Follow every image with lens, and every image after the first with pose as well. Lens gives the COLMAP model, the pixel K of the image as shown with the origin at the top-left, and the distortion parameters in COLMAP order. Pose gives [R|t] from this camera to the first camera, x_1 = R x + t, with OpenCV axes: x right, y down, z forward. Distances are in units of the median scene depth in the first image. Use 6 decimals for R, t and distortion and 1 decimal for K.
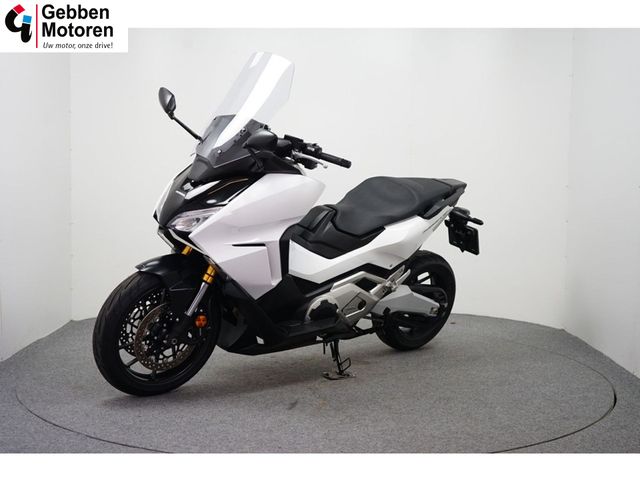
lens RADIAL K [[909.2, 0, 320.0], [0, 909.2, 240.0], [0, 0, 1]] dist [-0.021328, -0.024599]
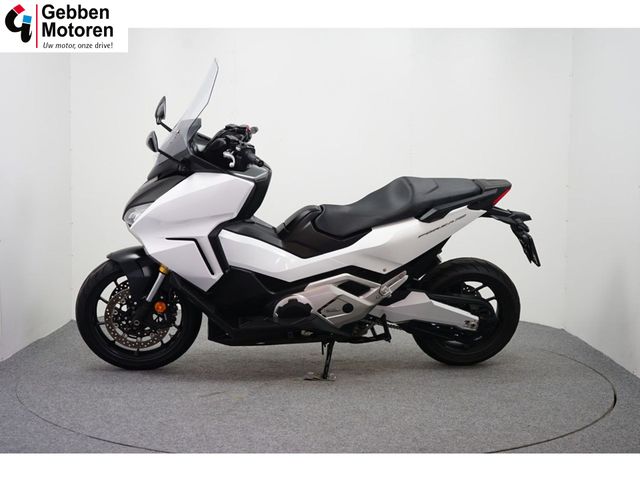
lens RADIAL K [[909.2, 0, 320.0], [0, 909.2, 240.0], [0, 0, 1]] dist [-0.021328, -0.024599]
pose [[0.821461, 0.045293, -0.568463, 0.585534], [-0.045027, 0.998880, 0.014521, -0.014382], [0.568484, 0.013668, 0.822581, 0.189146]]
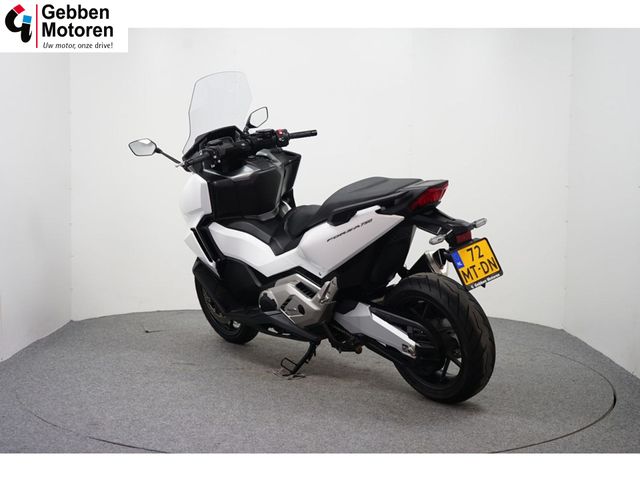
lens RADIAL K [[909.2, 0, 320.0], [0, 909.2, 240.0], [0, 0, 1]] dist [-0.021328, -0.024599]
pose [[-0.035930, 0.076273, -0.996439, 1.018500], [-0.075623, 0.994017, 0.078814, -0.079964], [0.996489, 0.078185, -0.029947, 1.070815]]
